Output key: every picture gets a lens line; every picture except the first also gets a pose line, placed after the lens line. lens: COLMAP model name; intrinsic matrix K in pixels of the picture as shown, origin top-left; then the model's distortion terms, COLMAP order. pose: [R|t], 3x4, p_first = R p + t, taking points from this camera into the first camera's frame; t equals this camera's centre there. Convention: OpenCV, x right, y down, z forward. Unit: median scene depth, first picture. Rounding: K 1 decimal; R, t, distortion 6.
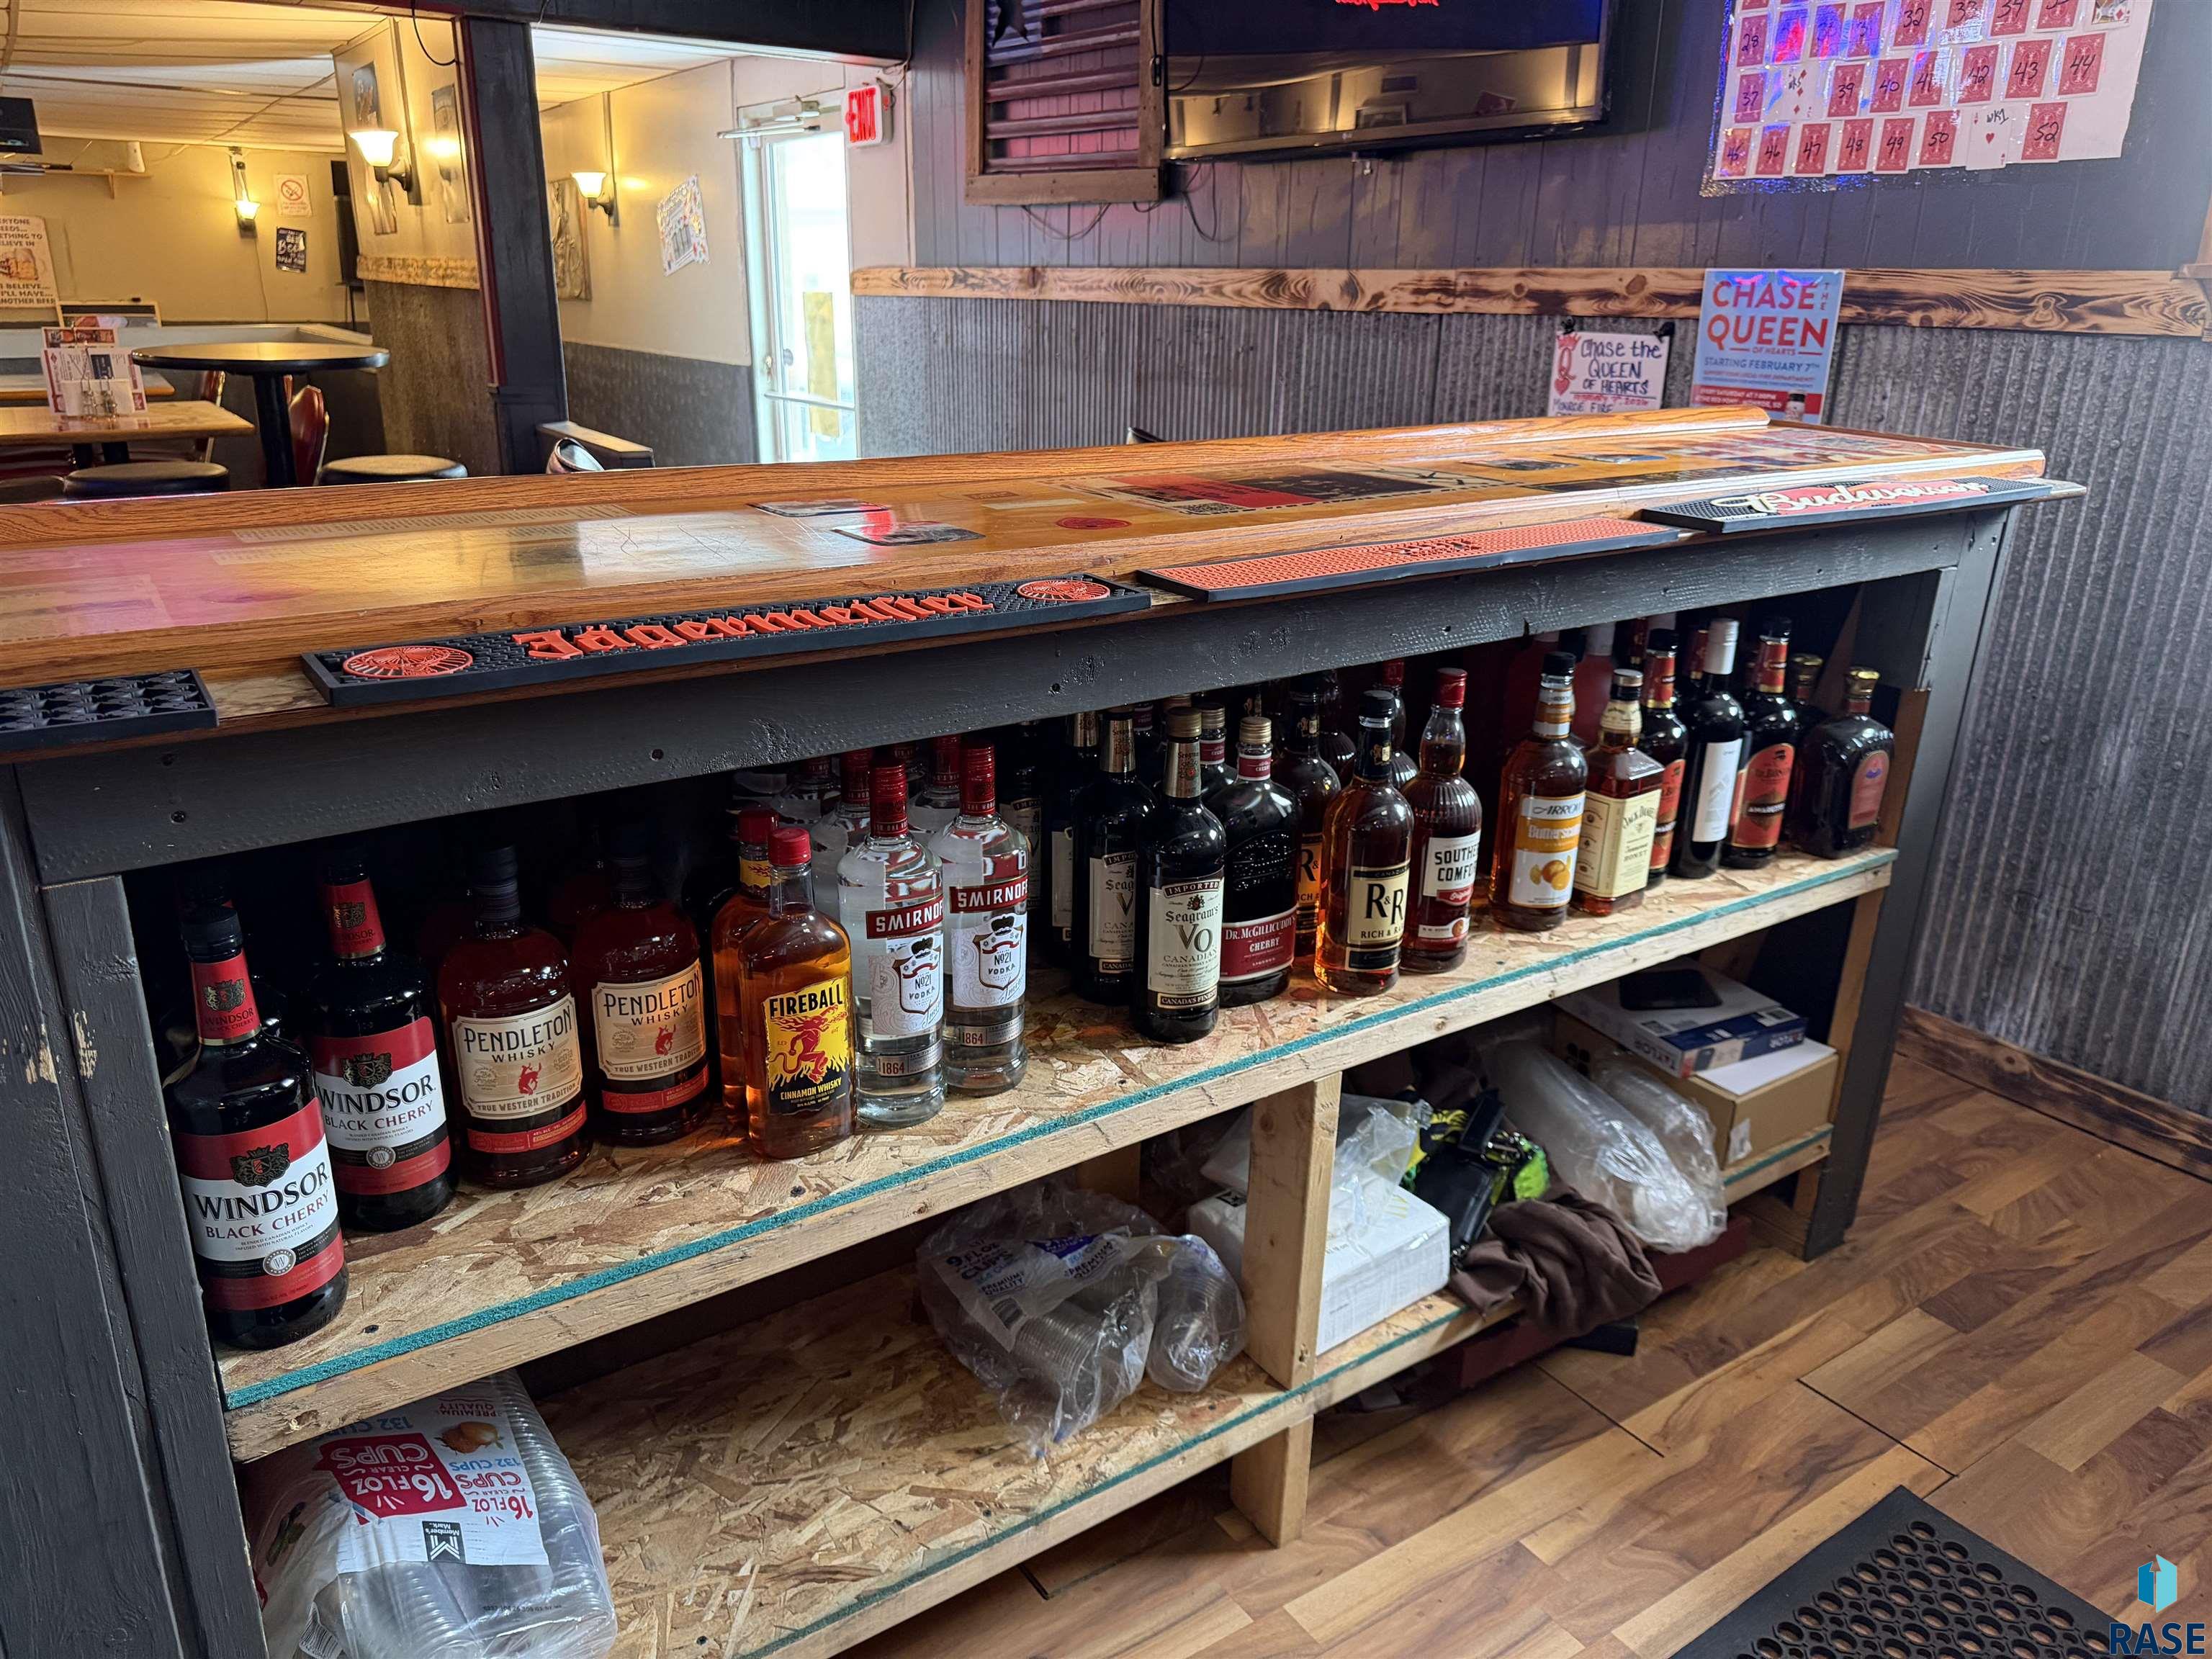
lens RADIAL K [[1582.6, 0, 1106.0], [0, 1582.6, 829.5], [0, 0, 1]] dist [0.038199, -0.040072]
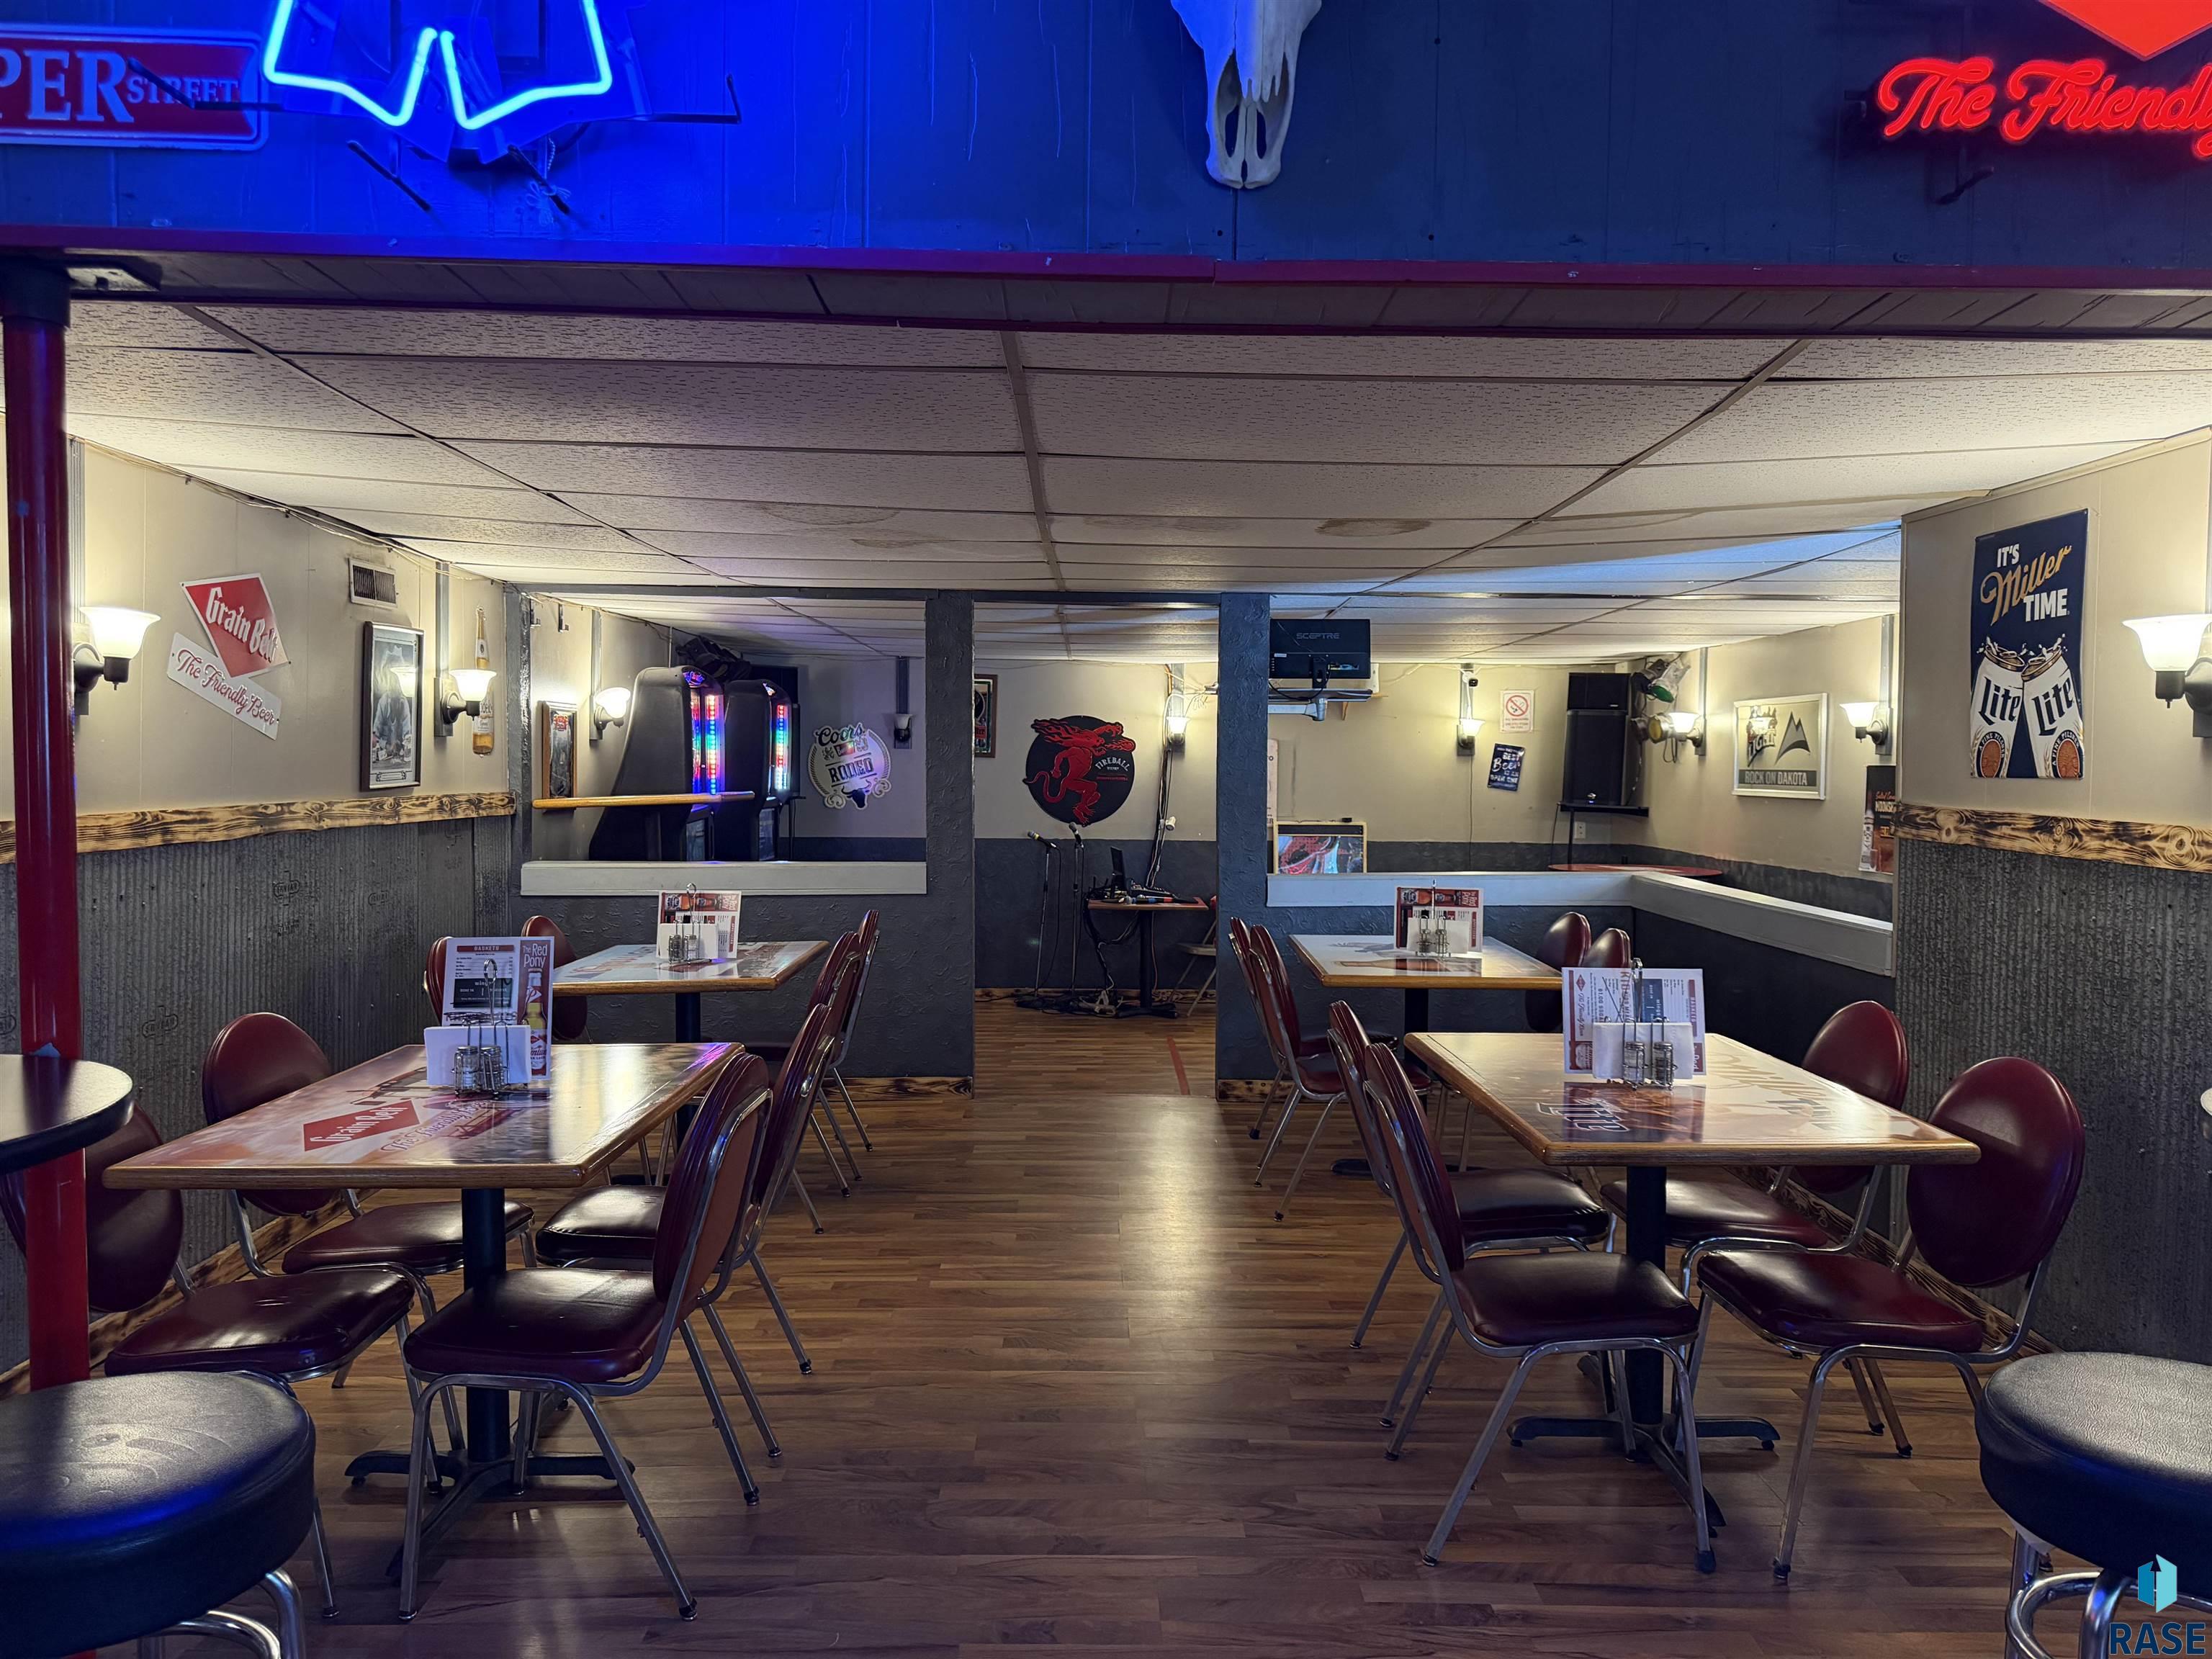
lens RADIAL K [[1565.7, 0, 1103.4], [0, 1565.7, 821.4], [0, 0, 1]] dist [0.009799, -0.003278]
pose [[0.841246, 0.016885, -0.540388, -0.509406], [-0.175375, 0.953989, -0.243207, -0.182608], [0.511418, 0.299367, 0.805501, 0.417532]]
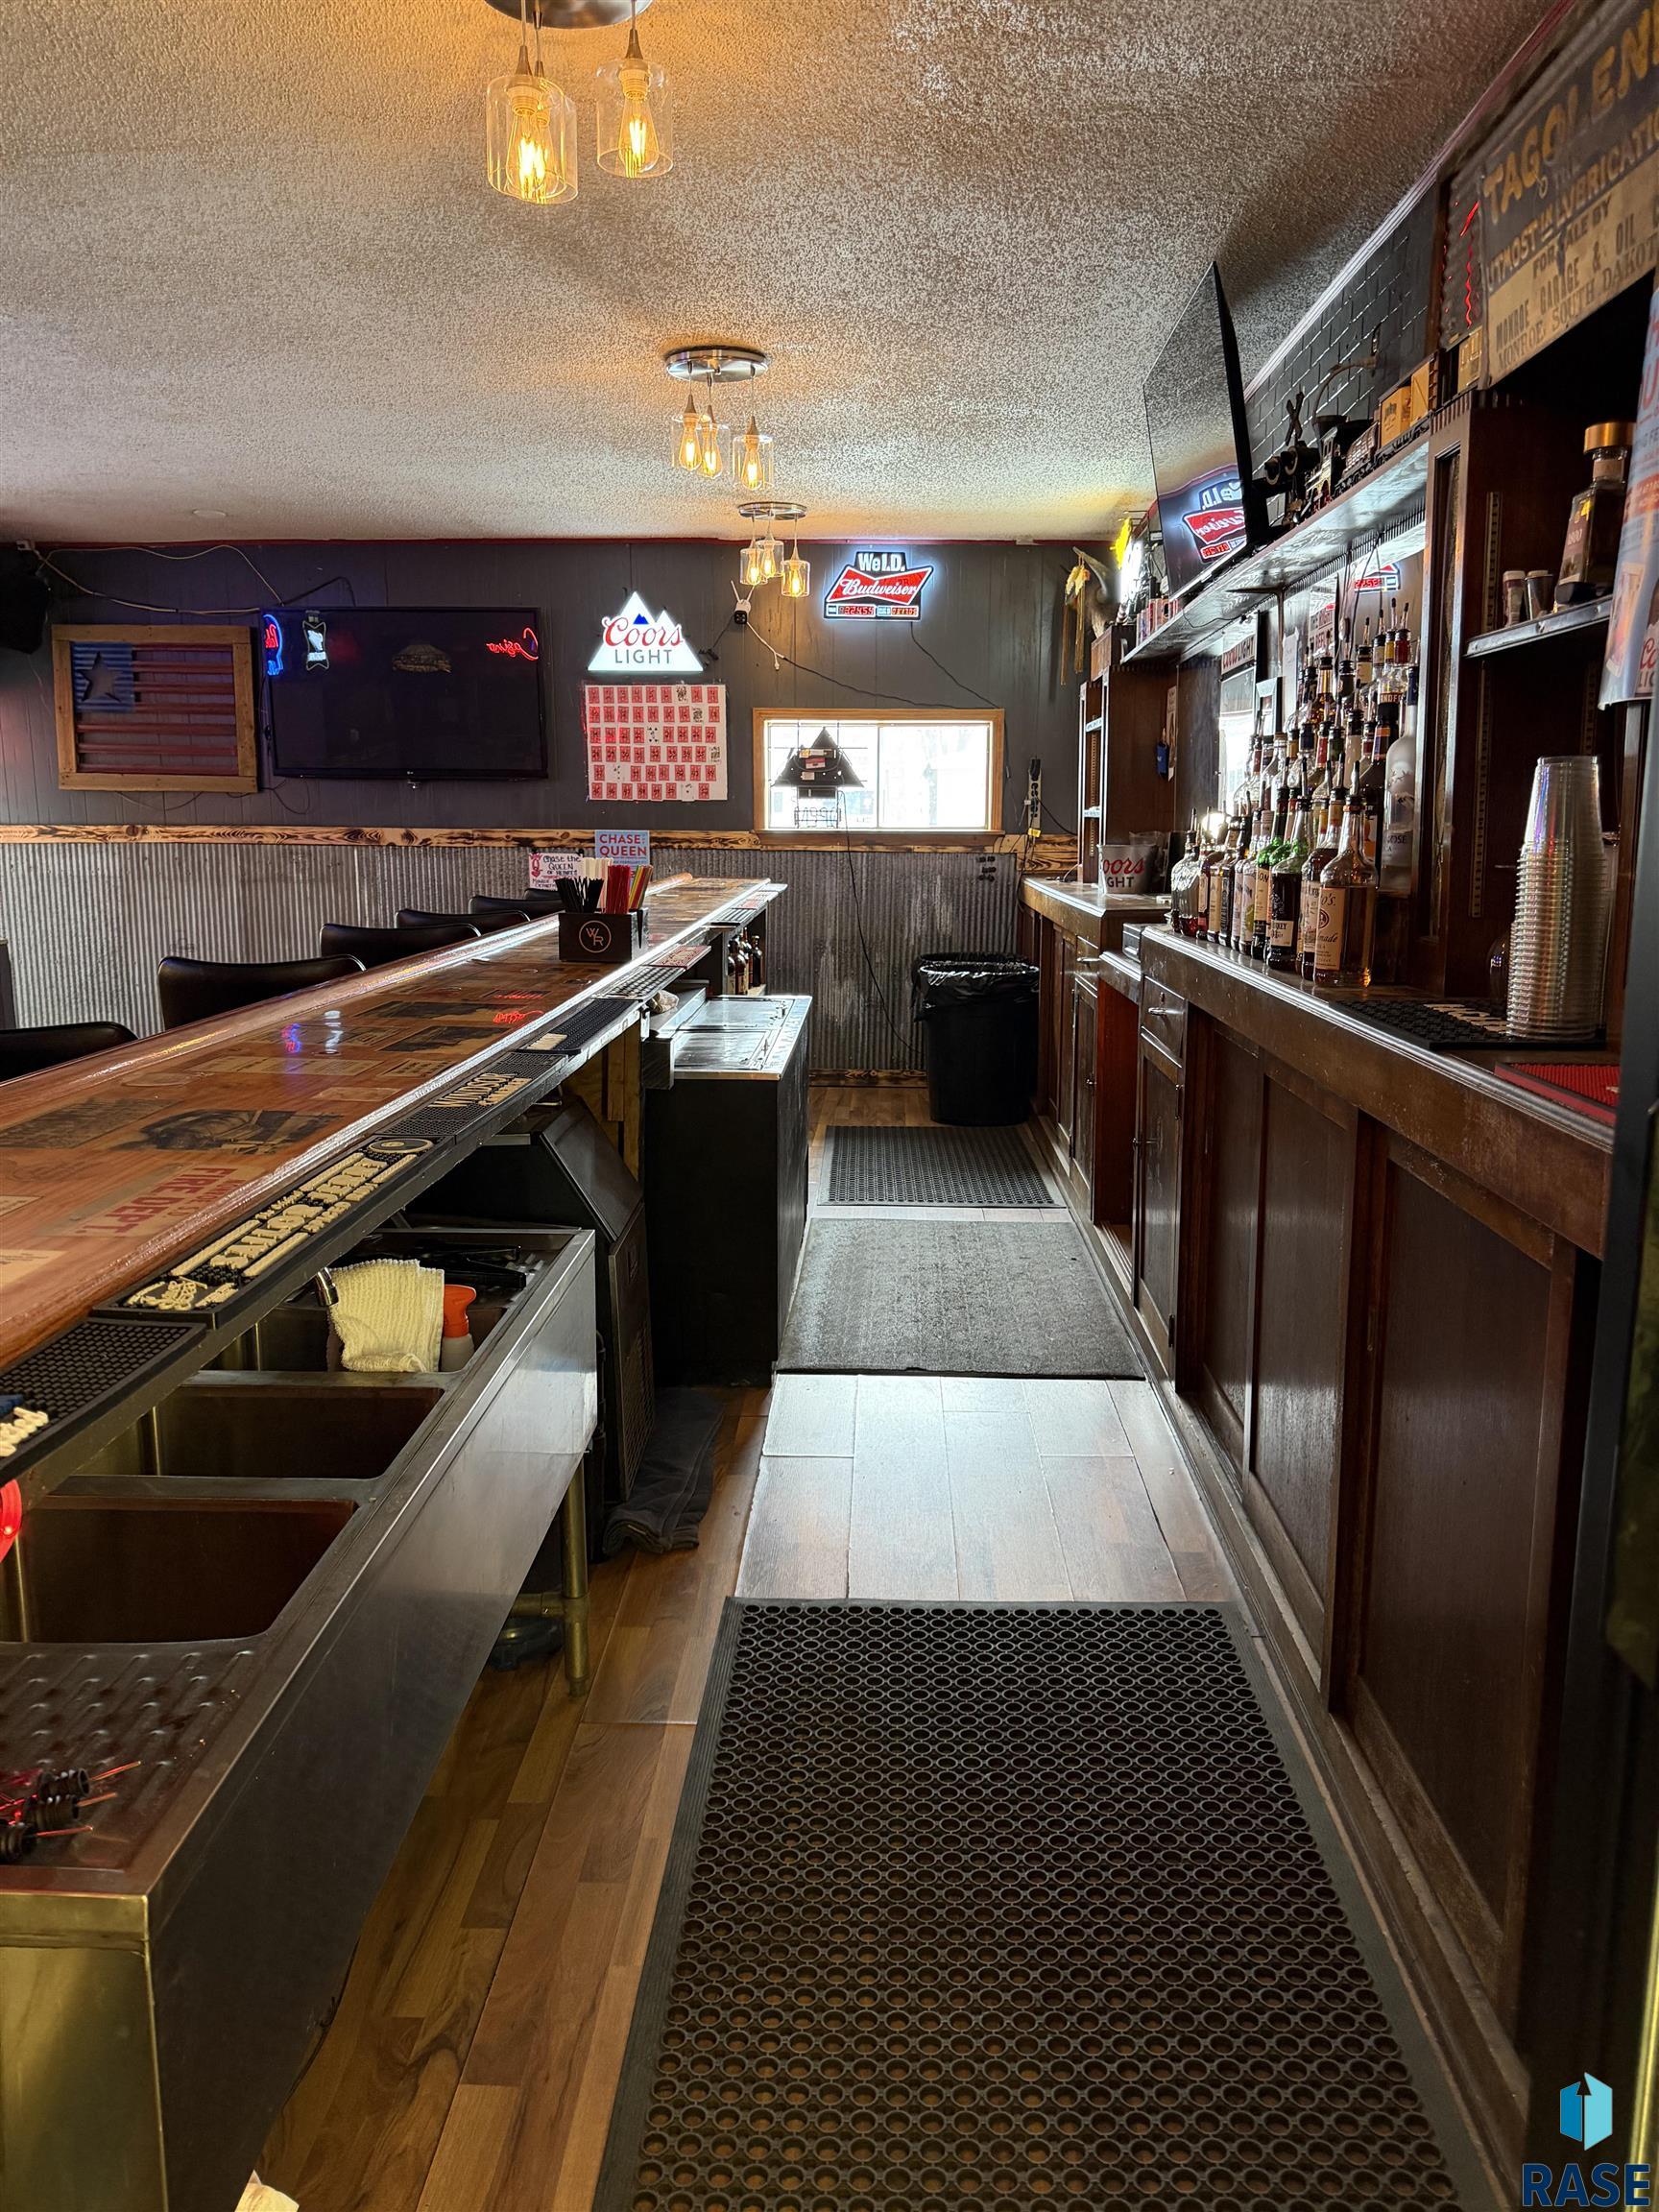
lens RADIAL K [[1577.9, 0, 829.5], [0, 1577.9, 1106.0], [0, 0, 1]] dist [0.004823, 0.000252]
pose [[0.581879, -0.162606, 0.796854, -0.946825], [0.265867, 0.964006, 0.002574, 0.122421], [-0.768591, 0.210360, 0.604166, -0.500645]]
